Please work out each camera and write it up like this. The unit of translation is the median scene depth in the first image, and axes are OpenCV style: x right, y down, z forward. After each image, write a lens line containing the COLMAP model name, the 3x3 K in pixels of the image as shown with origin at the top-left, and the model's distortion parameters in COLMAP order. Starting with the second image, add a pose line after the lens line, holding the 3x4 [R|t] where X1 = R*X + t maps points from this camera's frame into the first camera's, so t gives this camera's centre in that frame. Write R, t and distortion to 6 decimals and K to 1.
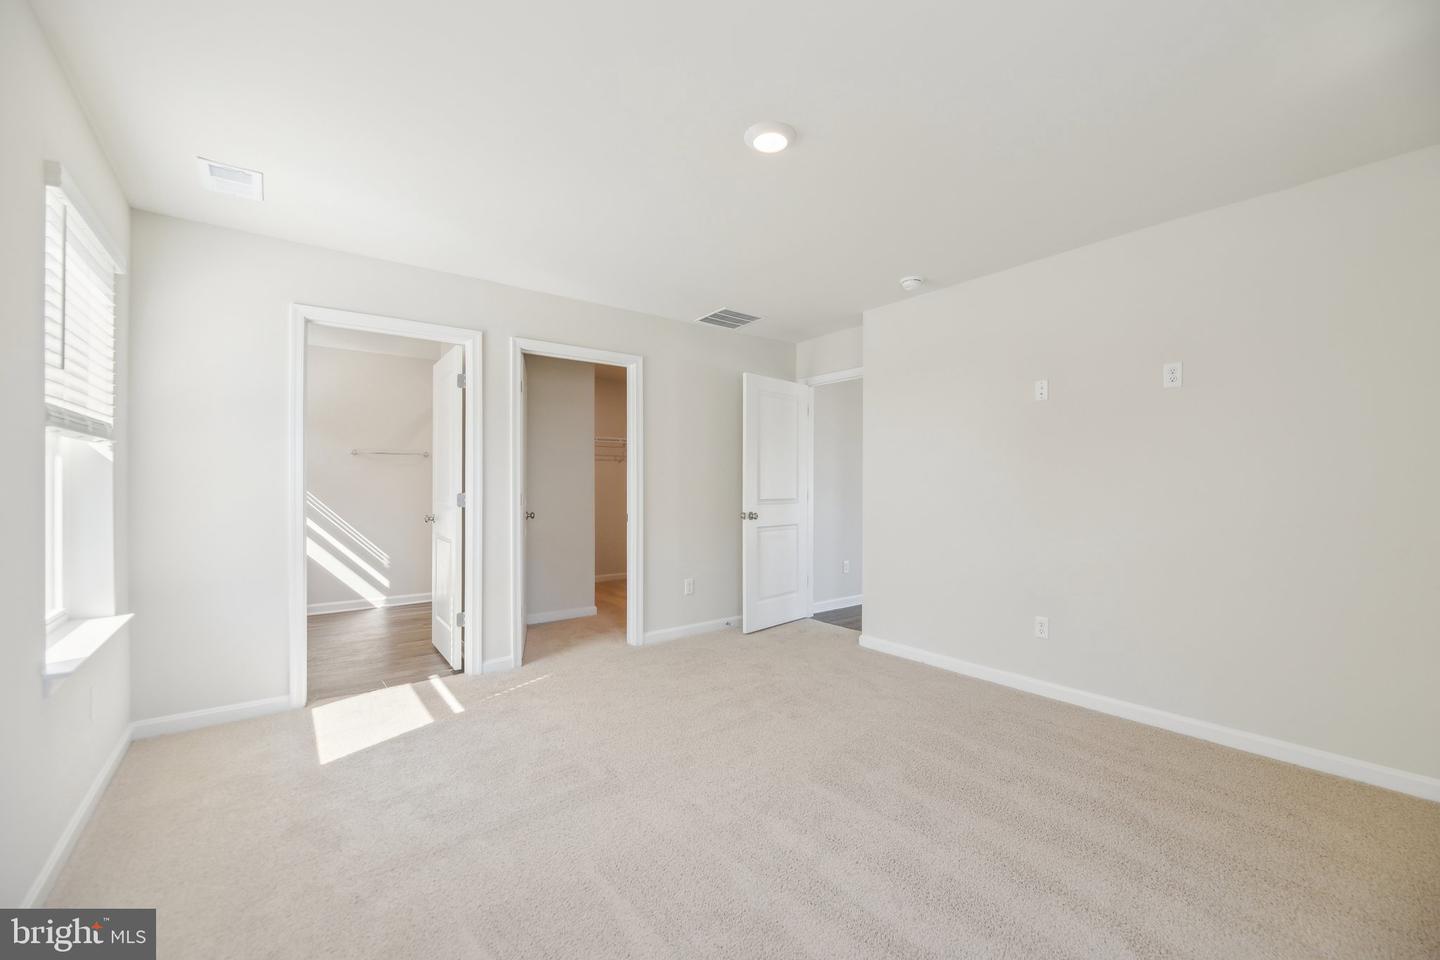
lens RADIAL K [[591.9, 0, 720.0], [0, 591.9, 480.0], [0, 0, 1]] dist [-0.000311, 0.000015]
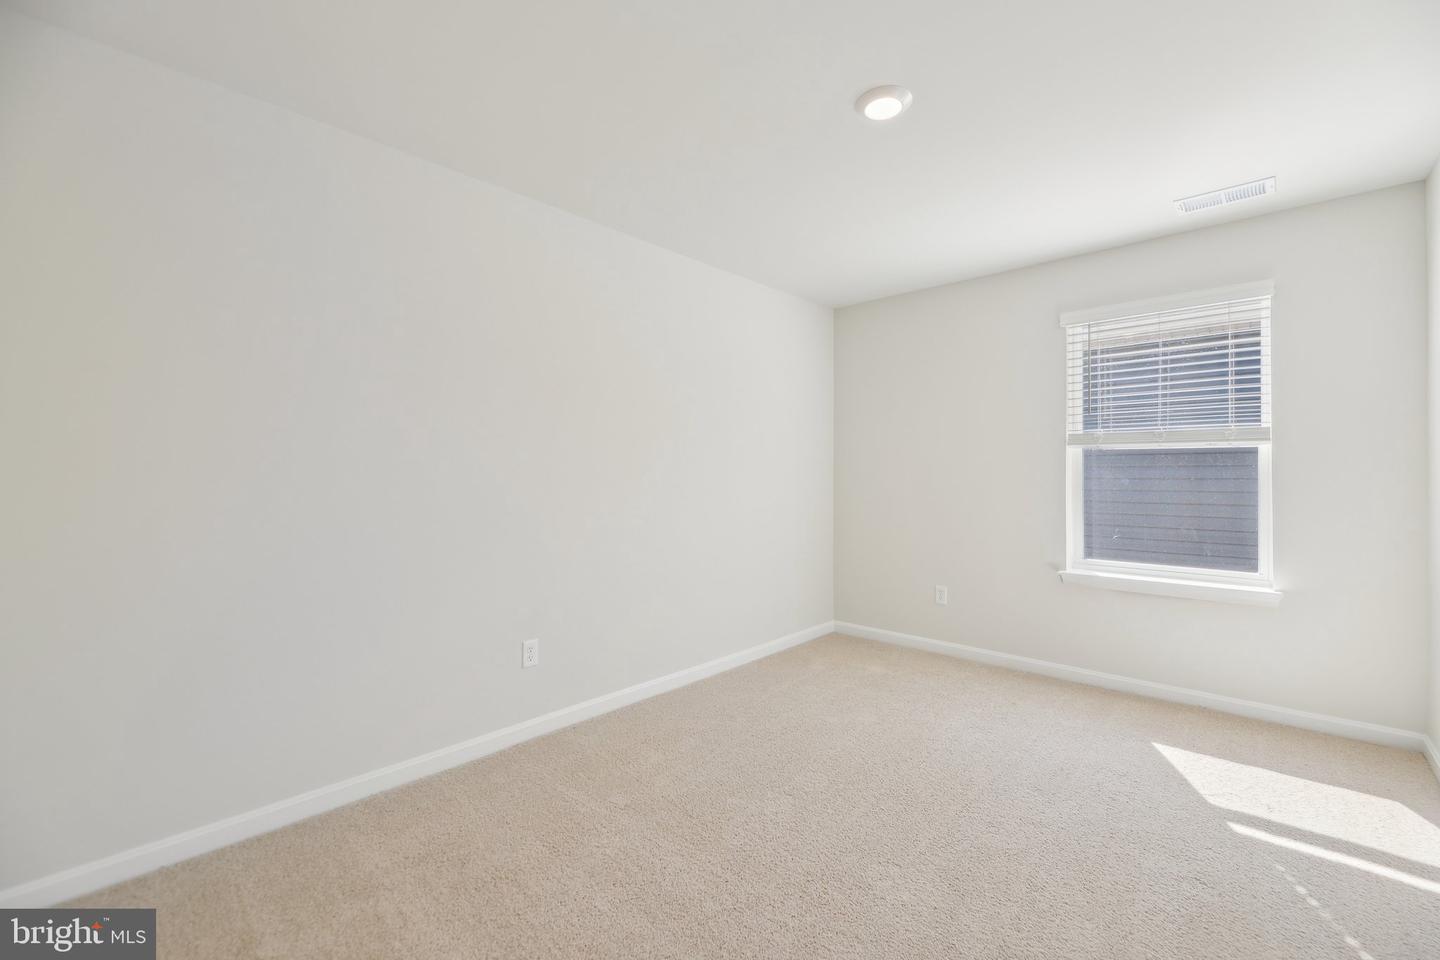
lens RADIAL K [[591.9, 0, 720.0], [0, 591.9, 480.0], [0, 0, 1]] dist [-0.000311, 0.000015]
pose [[-0.982318, -0.002446, -0.187207, 0.198200], [-0.002801, 0.999995, 0.001630, 0.012005], [0.187202, 0.002125, -0.982319, 1.332526]]
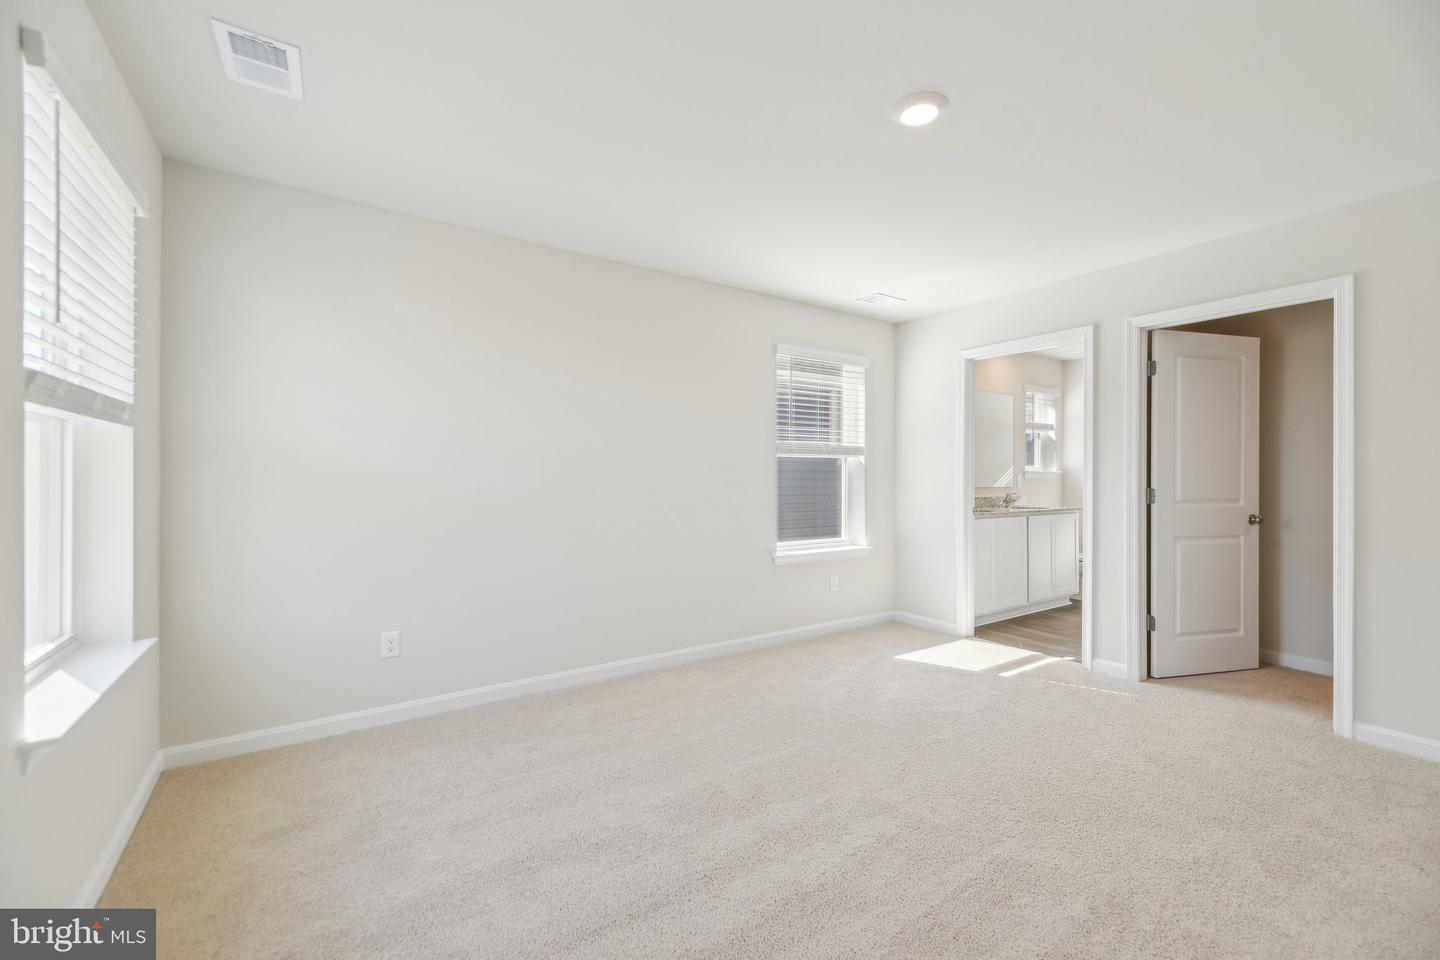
lens RADIAL K [[591.9, 0, 720.0], [0, 591.9, 480.0], [0, 0, 1]] dist [-0.000311, 0.000015]
pose [[-0.063686, 0.007426, -0.997942, 0.645868], [0.001935, 0.999971, 0.007318, 0.001259], [0.997968, -0.001465, -0.063699, 0.459571]]
